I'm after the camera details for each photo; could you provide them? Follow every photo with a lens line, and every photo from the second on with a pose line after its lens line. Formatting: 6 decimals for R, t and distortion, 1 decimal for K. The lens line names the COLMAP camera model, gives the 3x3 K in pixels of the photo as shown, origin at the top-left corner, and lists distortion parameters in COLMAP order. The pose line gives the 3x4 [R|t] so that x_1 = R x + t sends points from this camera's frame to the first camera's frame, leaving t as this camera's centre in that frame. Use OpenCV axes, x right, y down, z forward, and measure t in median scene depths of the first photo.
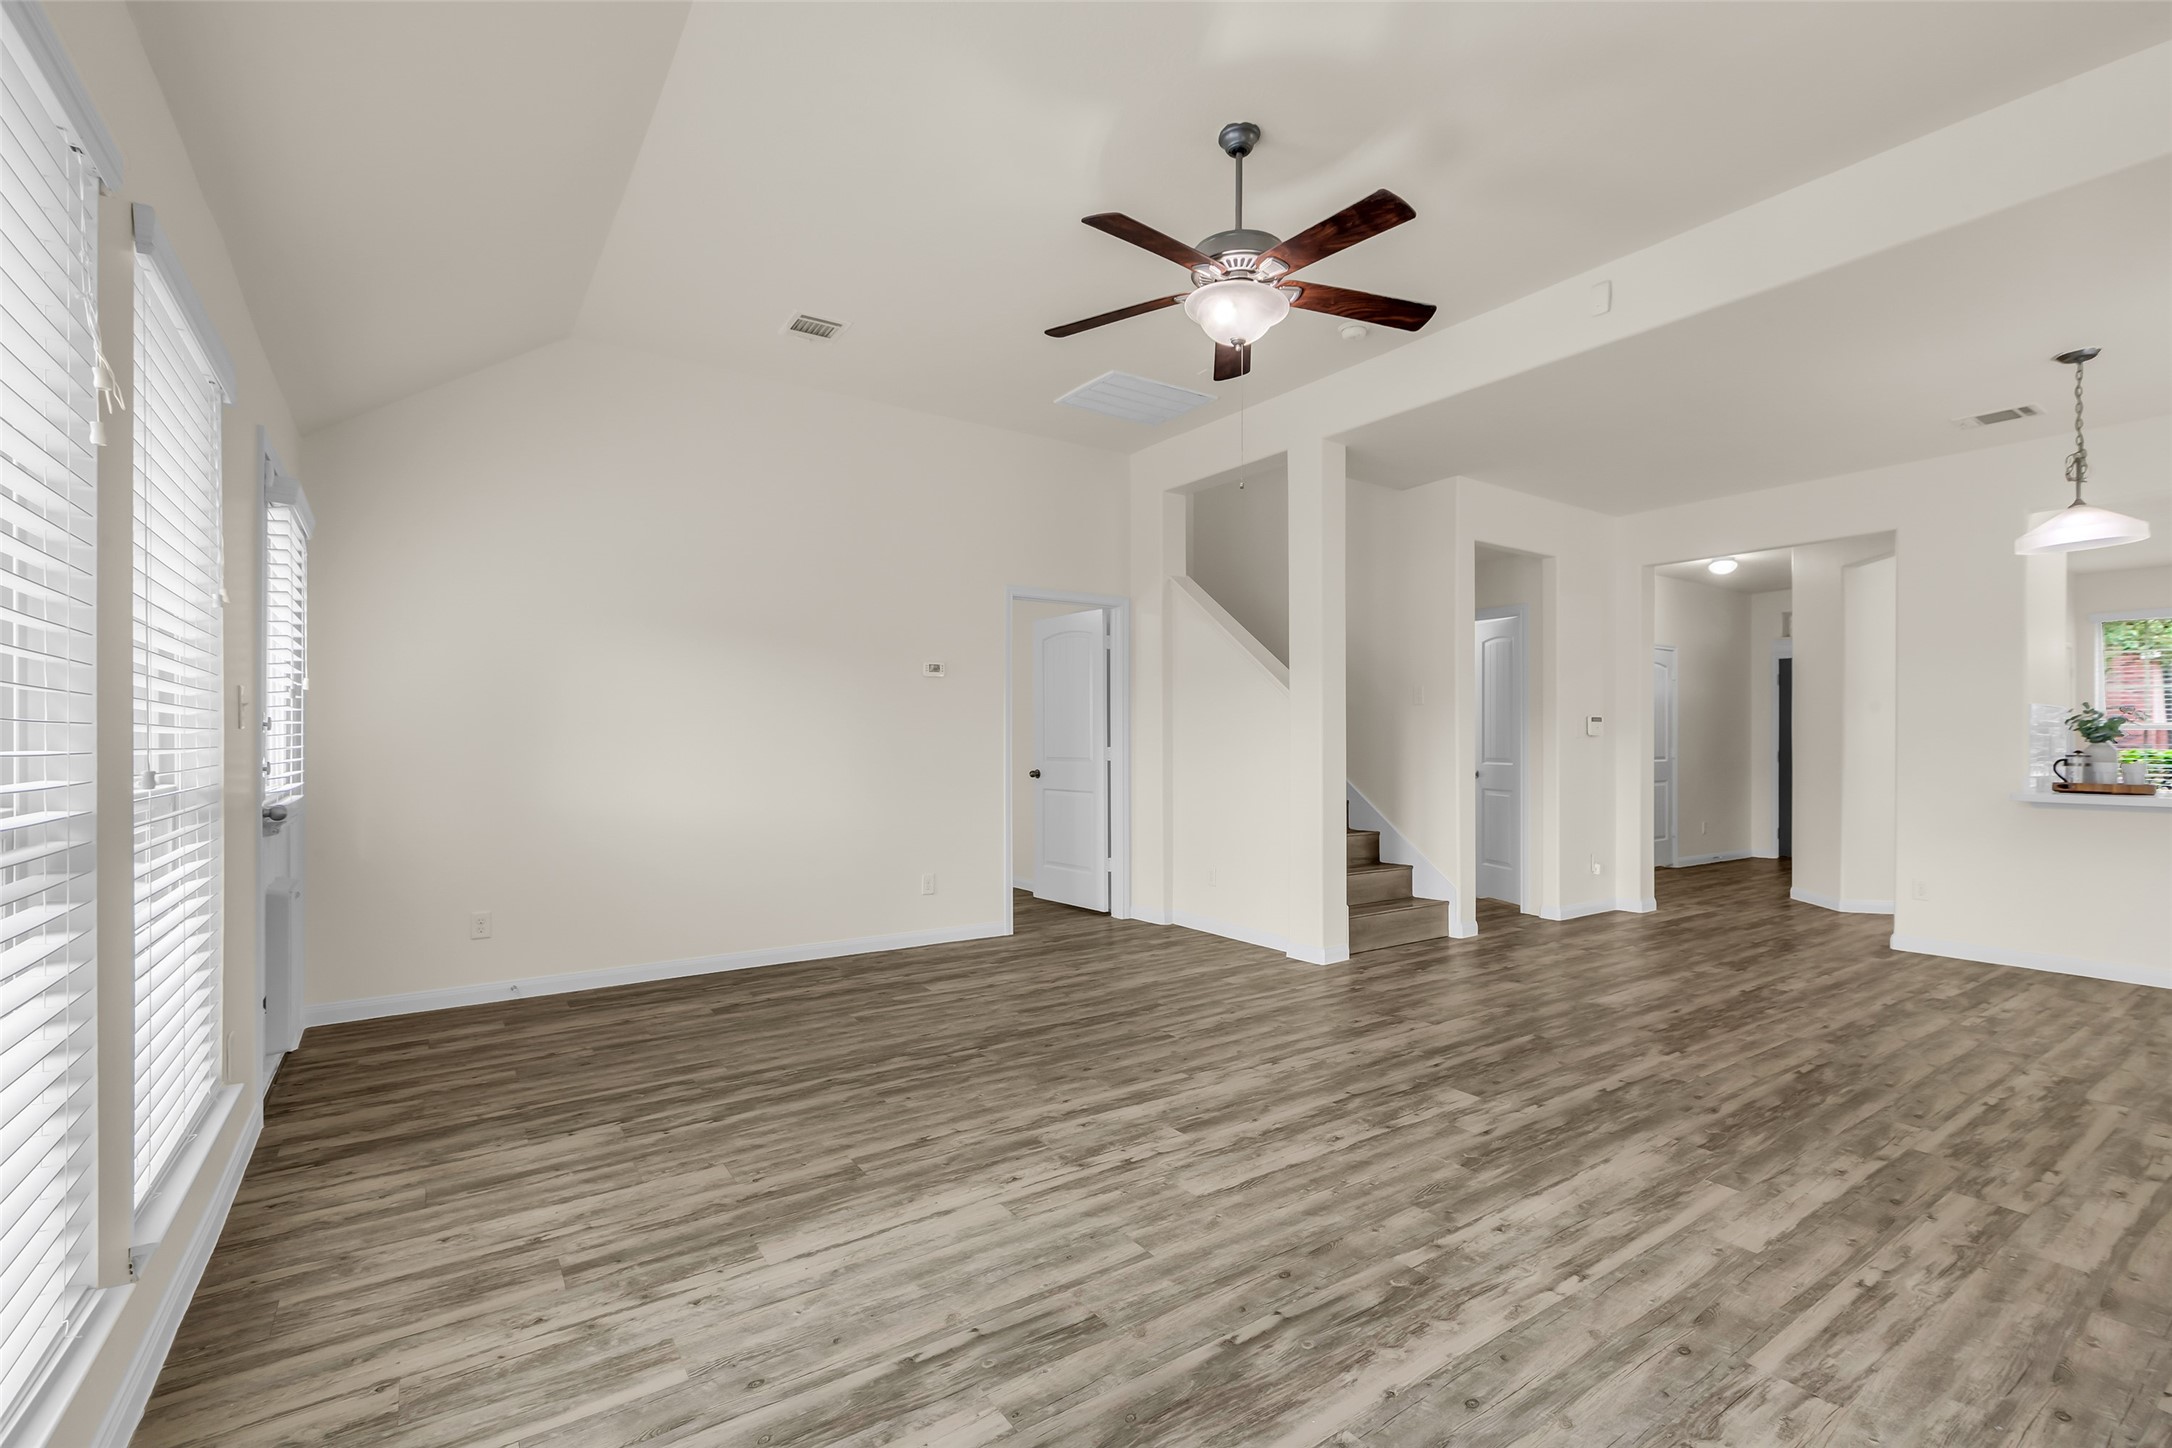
lens RADIAL K [[972.8, 0, 1086.2], [0, 972.8, 733.9], [0, 0, 1]] dist [-0.000636, -0.000635]
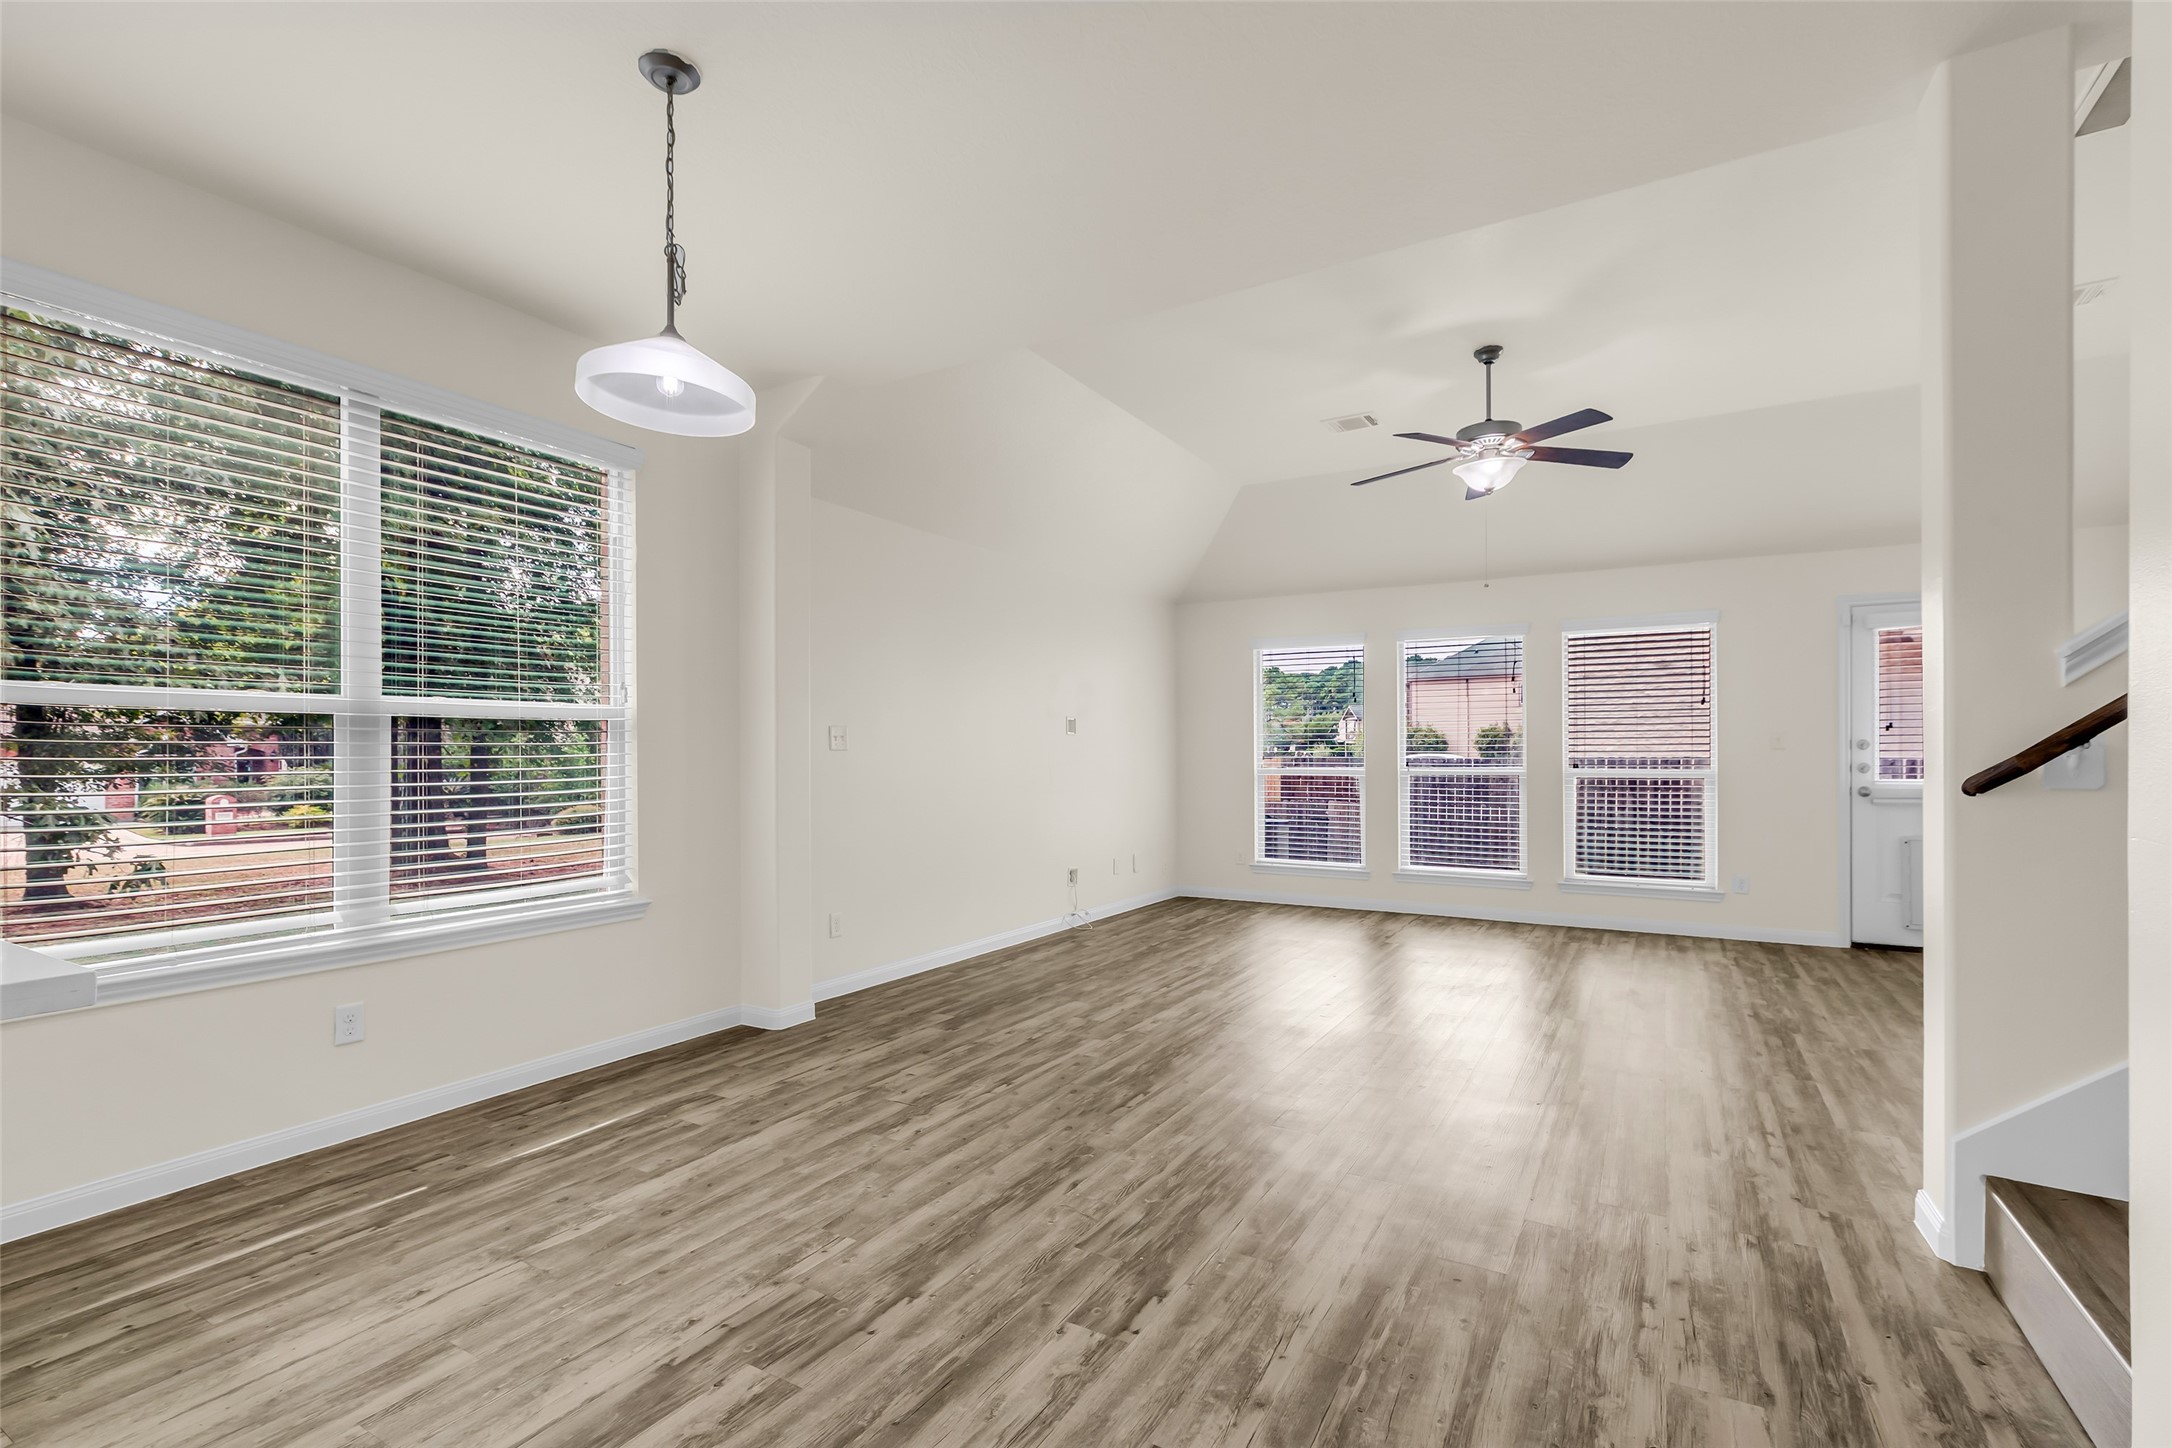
lens RADIAL K [[972.8, 0, 1093.7], [0, 972.8, 744.6], [0, 0, 1]] dist [-0.000636, -0.000635]
pose [[-0.906042, -0.004222, -0.423167, 1.281461], [0.004584, 0.999794, -0.019790, 0.019818], [0.423164, -0.019870, -0.905835, 2.004120]]
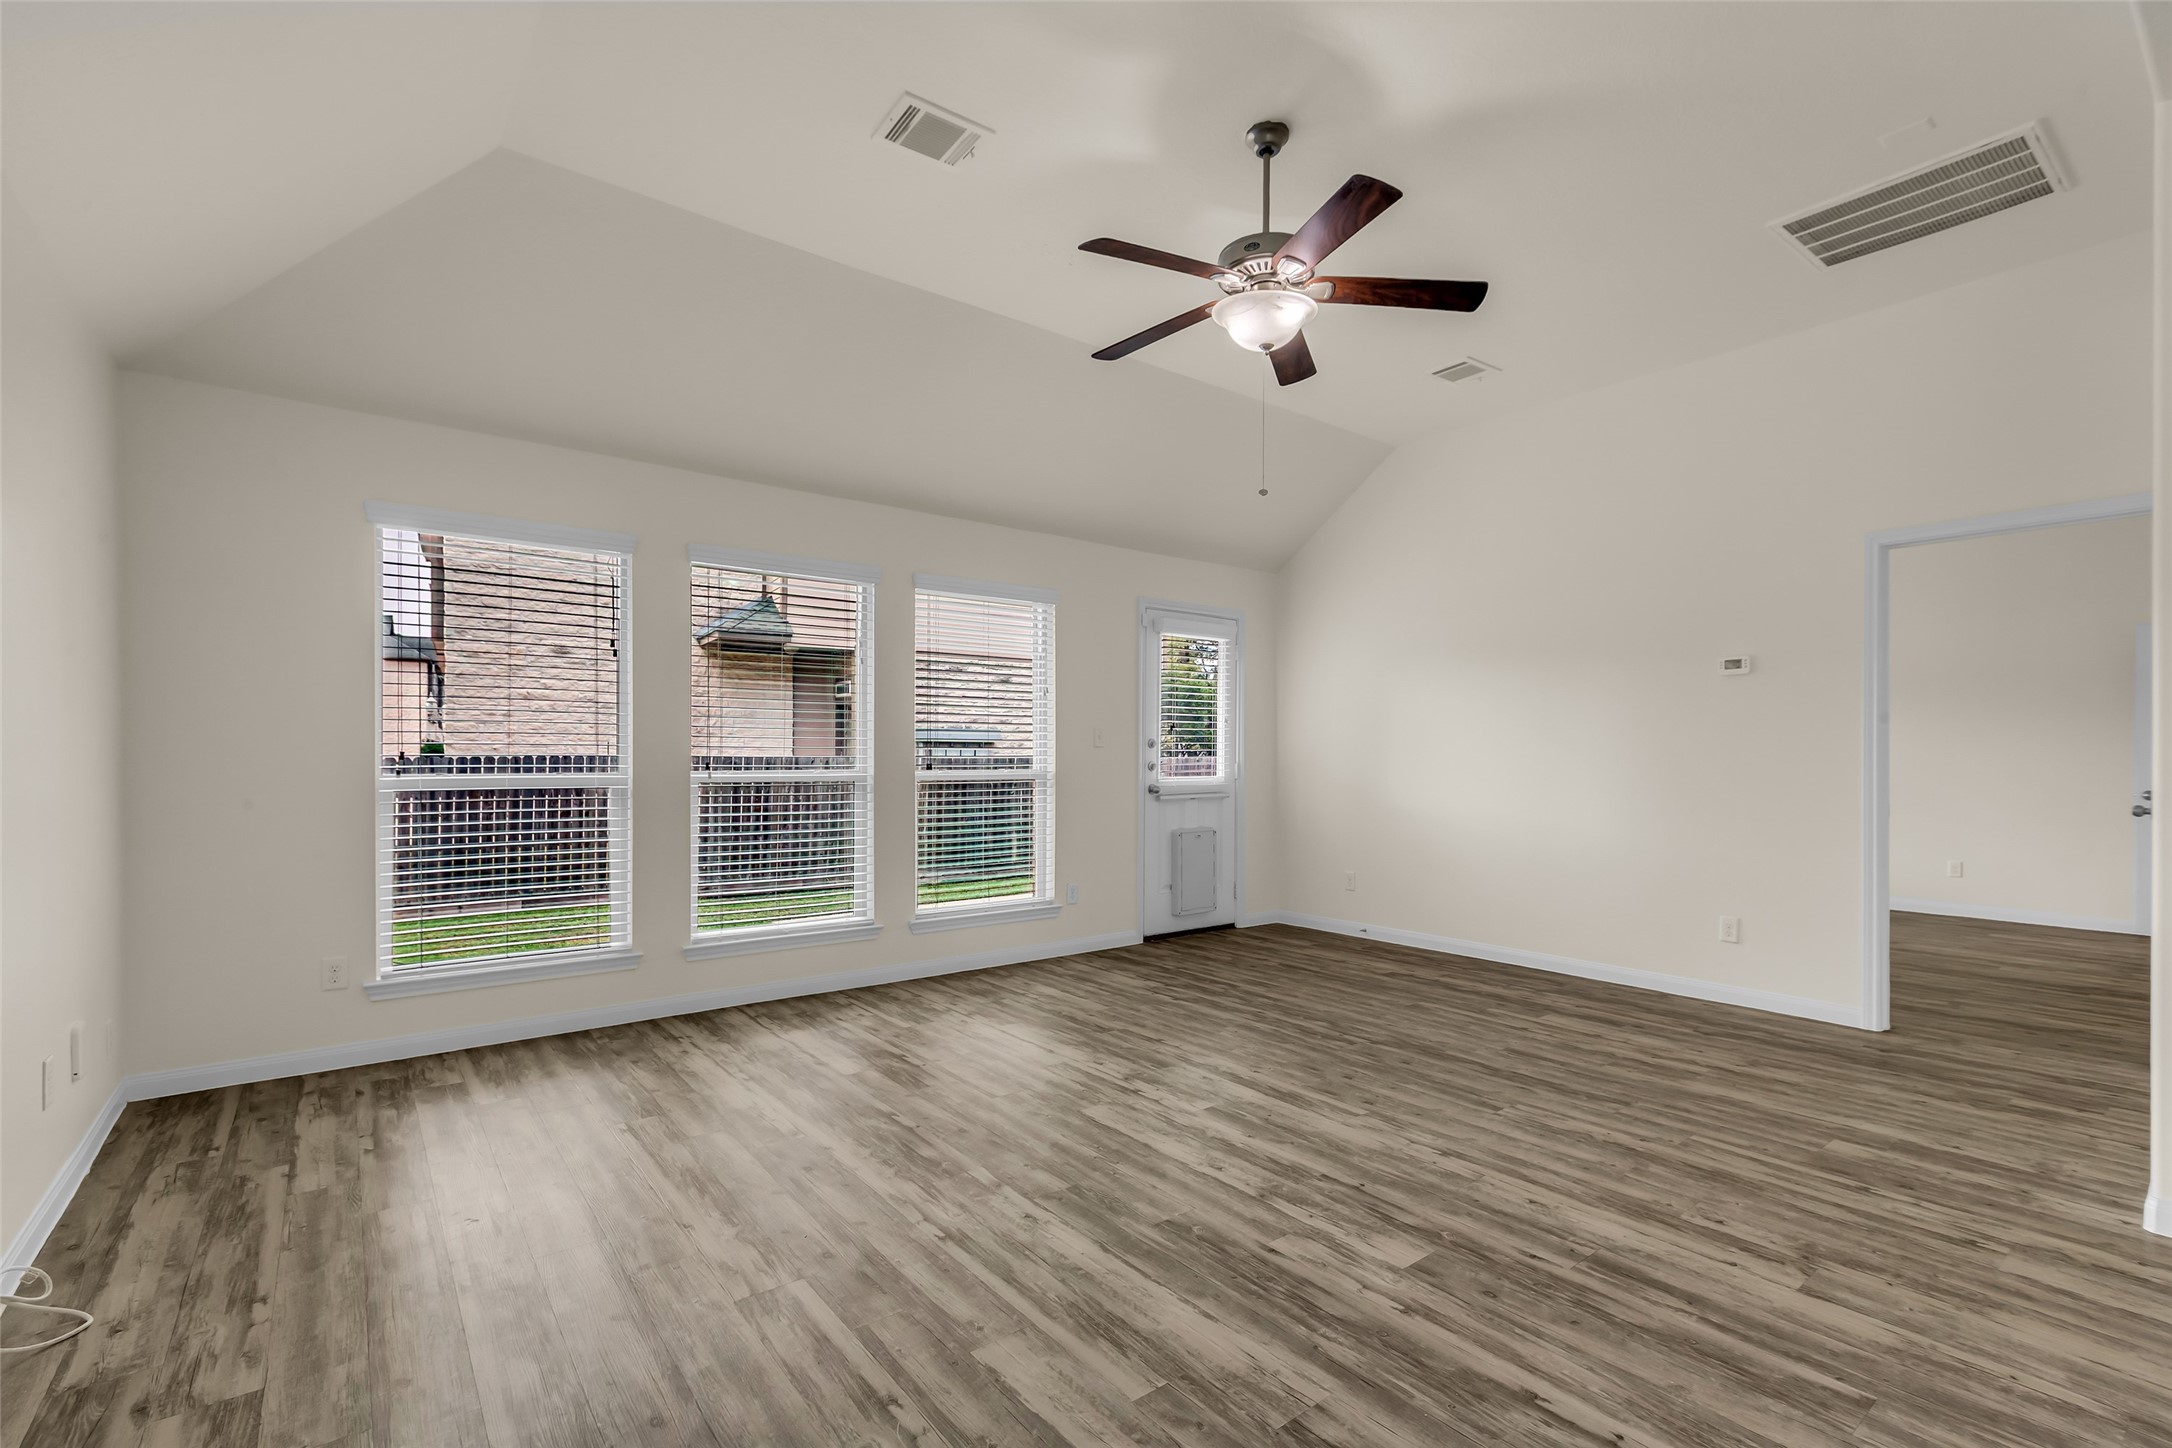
lens RADIAL K [[972.8, 0, 1094.7], [0, 972.8, 742.8], [0, 0, 1]] dist [-0.000636, -0.000635]
pose [[0.057551, -0.011232, -0.998279, 1.081662], [0.005502, 0.999925, -0.010933, 0.008605], [0.998327, -0.004863, 0.057608, 0.741194]]
